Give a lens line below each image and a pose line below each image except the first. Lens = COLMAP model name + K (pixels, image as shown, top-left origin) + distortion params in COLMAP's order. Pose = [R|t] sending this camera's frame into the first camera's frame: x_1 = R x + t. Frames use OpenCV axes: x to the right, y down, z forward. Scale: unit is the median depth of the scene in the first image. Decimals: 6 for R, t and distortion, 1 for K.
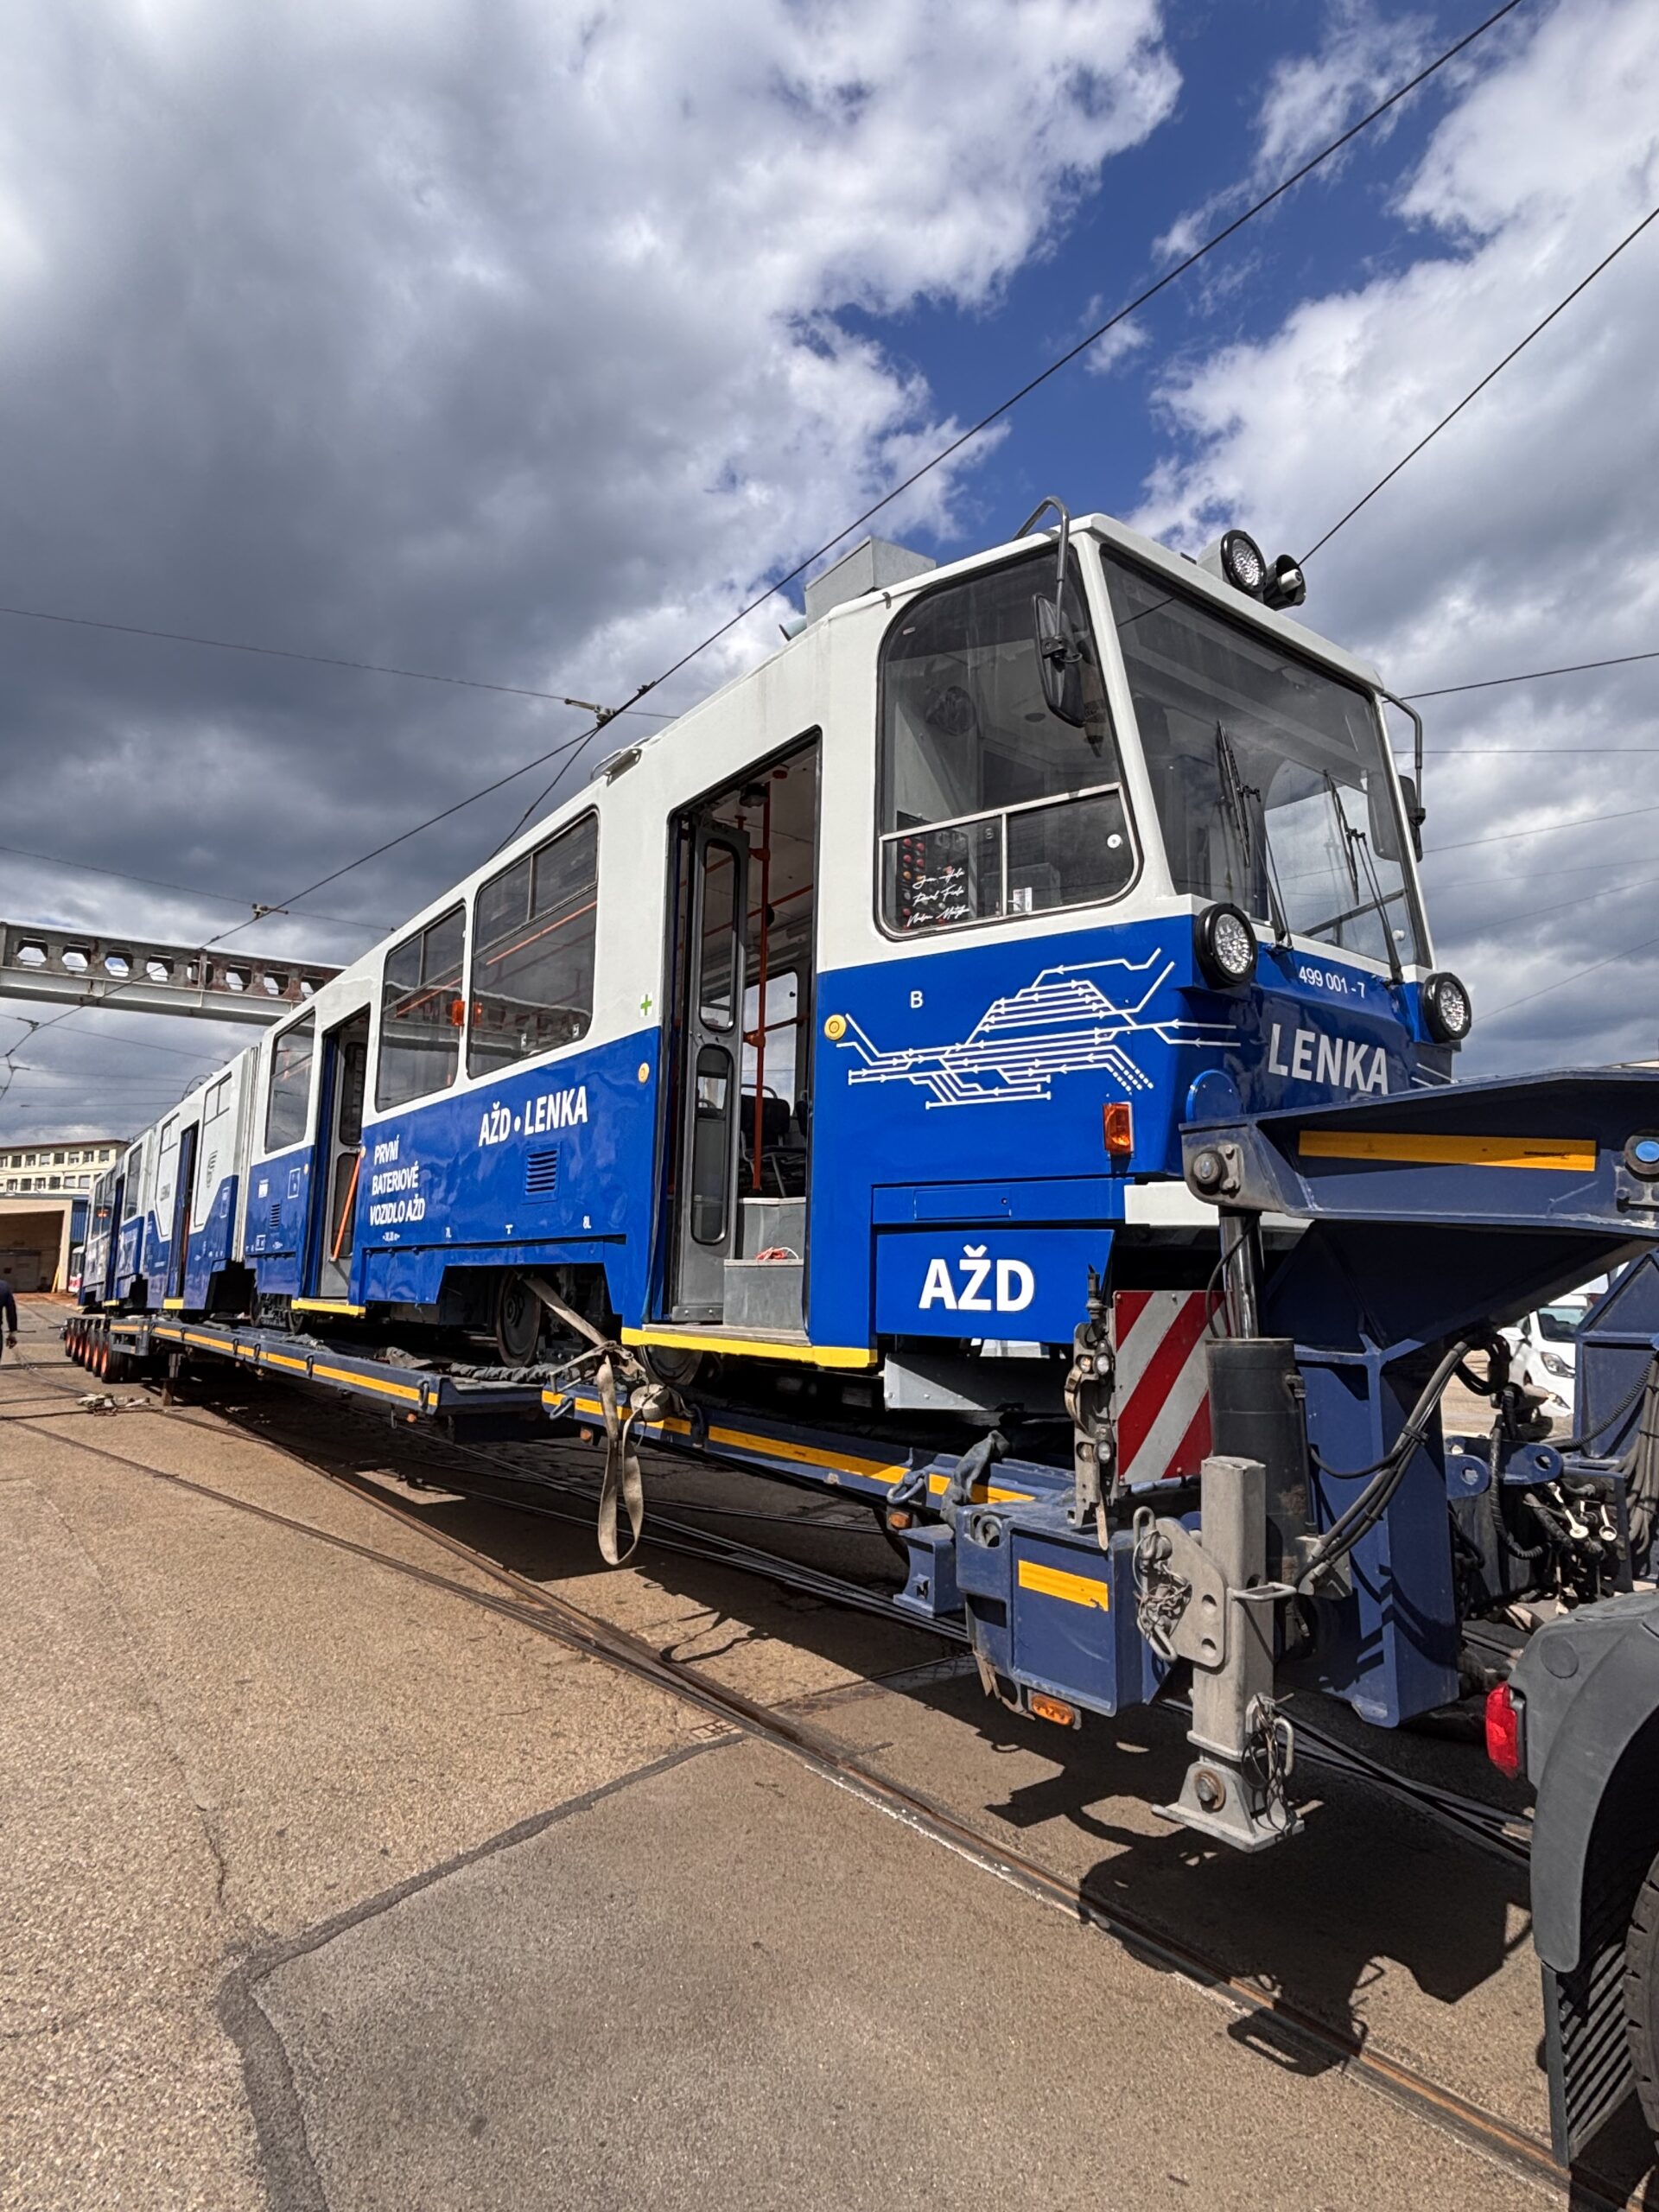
lens RADIAL K [[1221.0, 0, 829.5], [0, 1221.0, 1106.0], [0, 0, 1]] dist [0.026439, -0.000007]
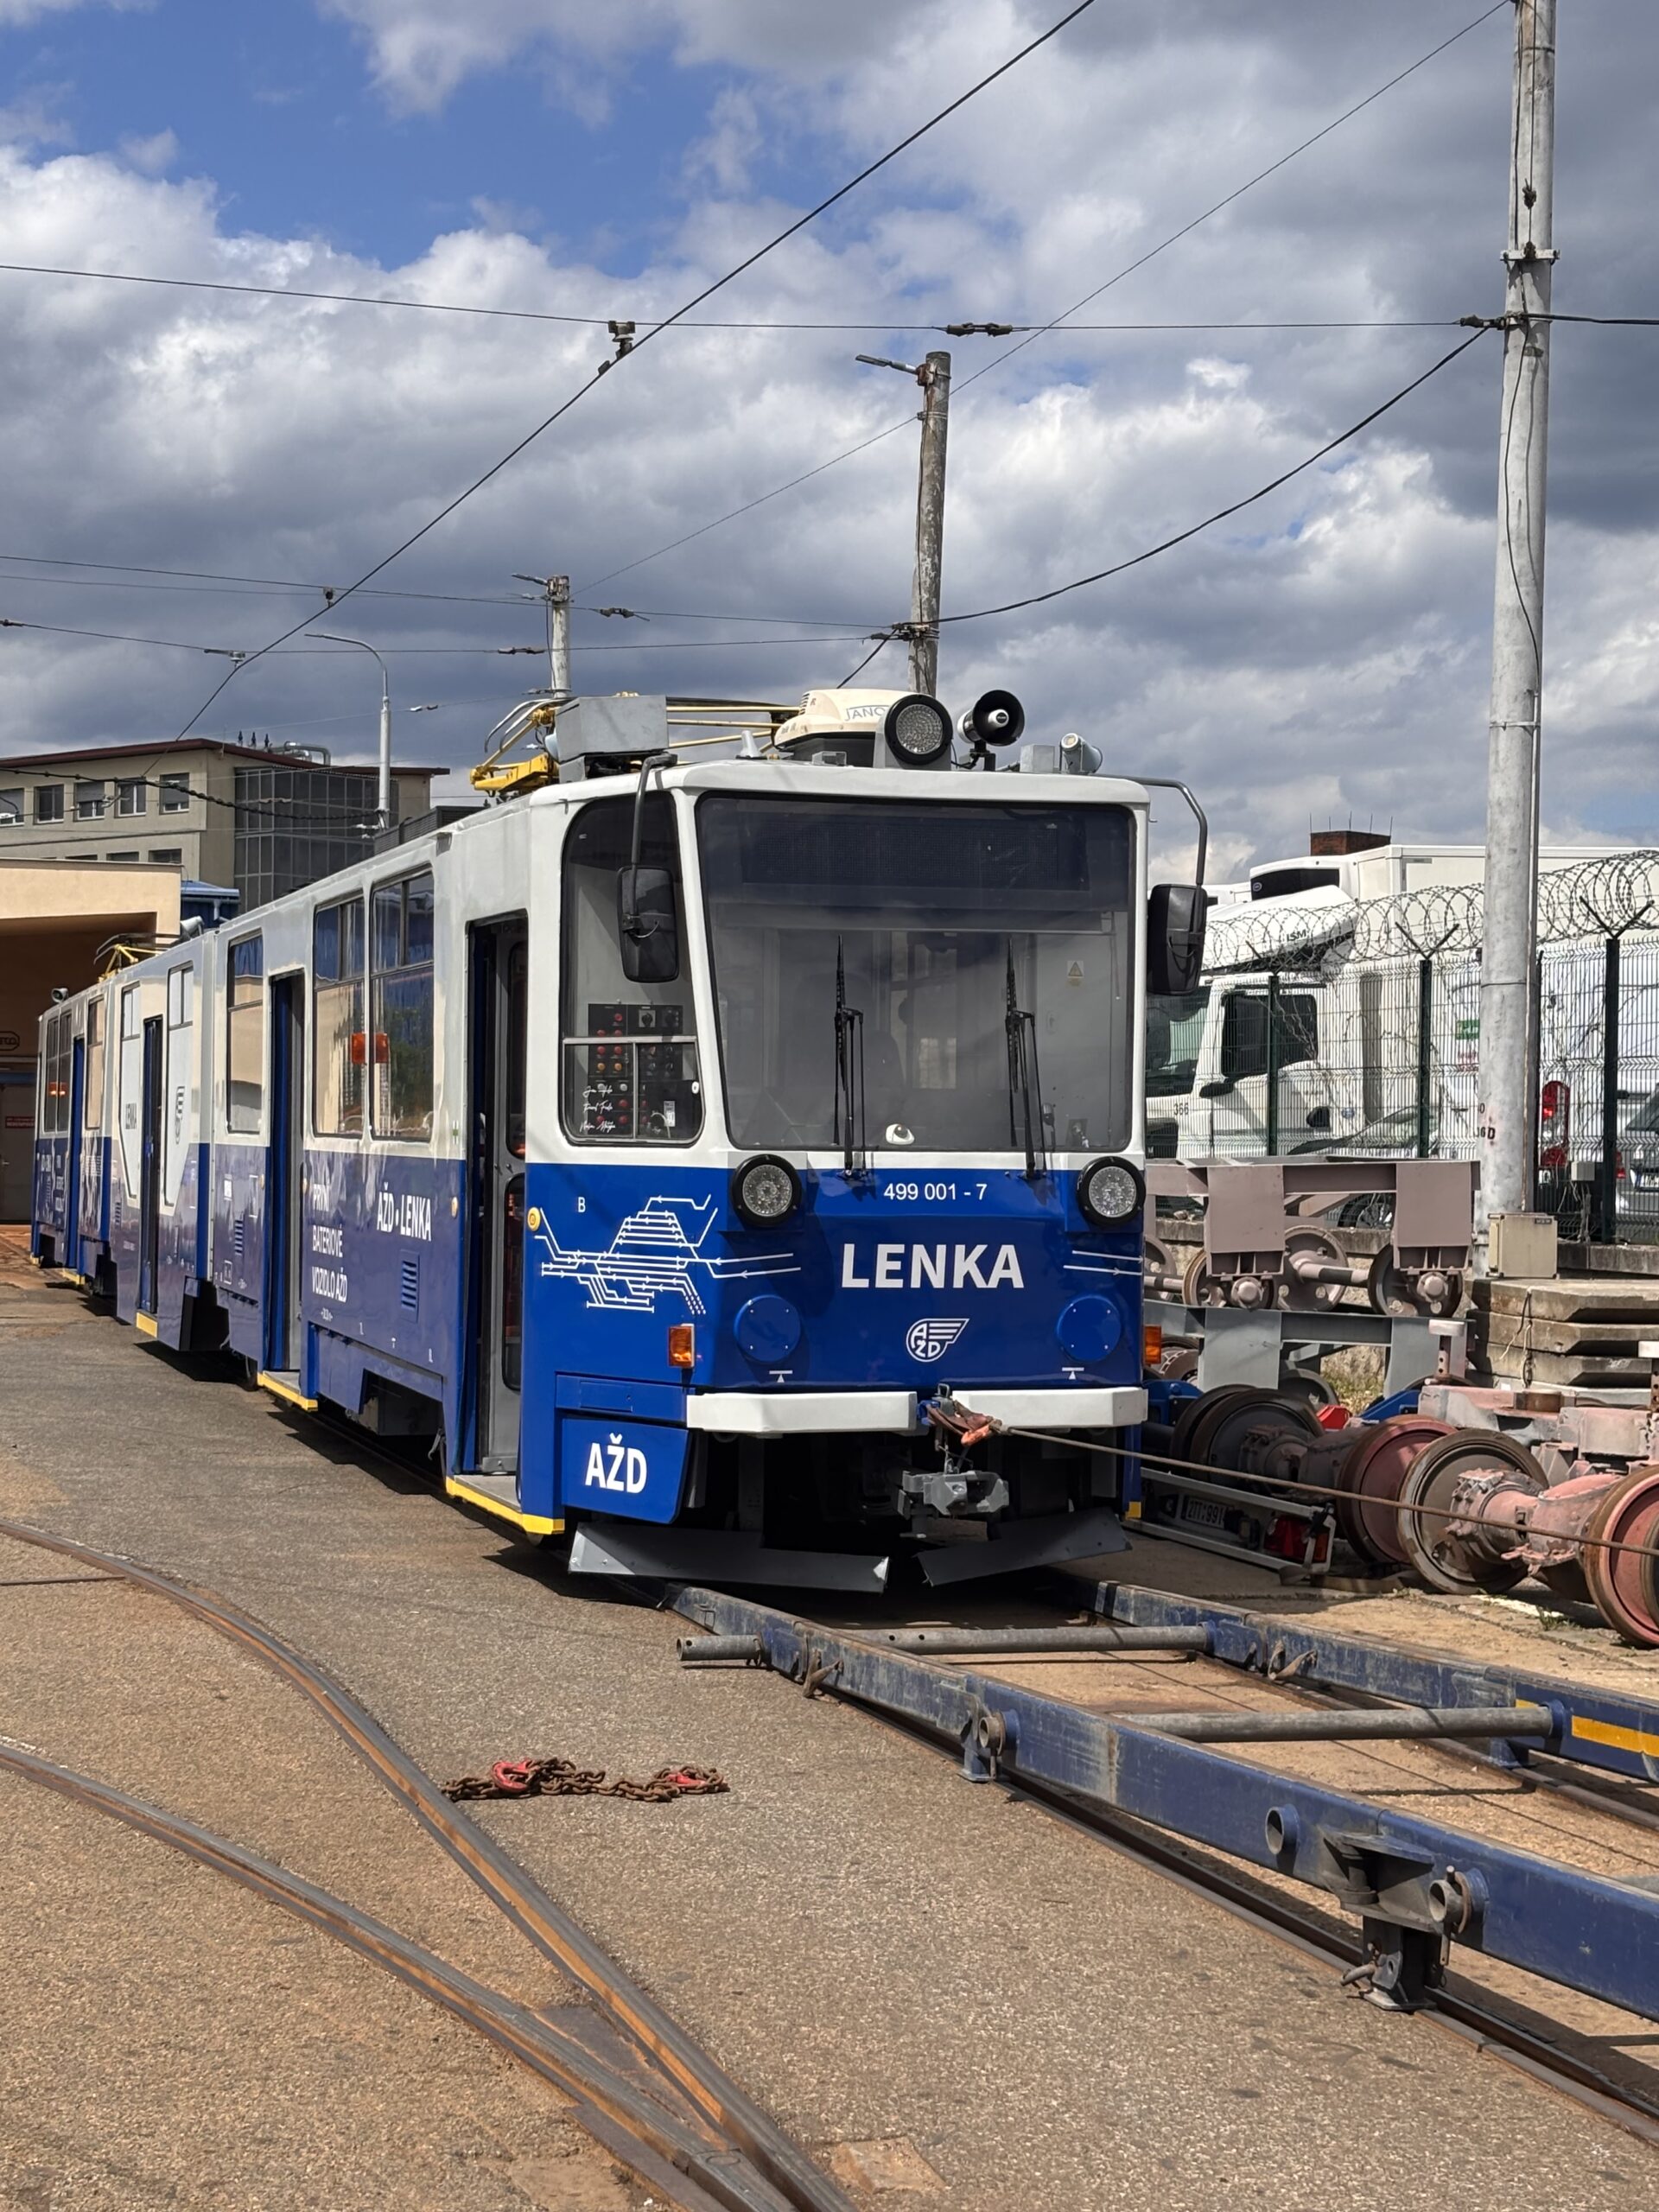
lens RADIAL K [[3664.7, 0, 829.5], [0, 3664.7, 1106.0], [0, 0, 1]] dist [0.333627, -0.013748]
pose [[0.942593, -0.009859, -0.333797, 1.342566], [0.055395, 0.990332, 0.127178, -0.565615], [0.329316, -0.138367, 0.934027, -1.929663]]
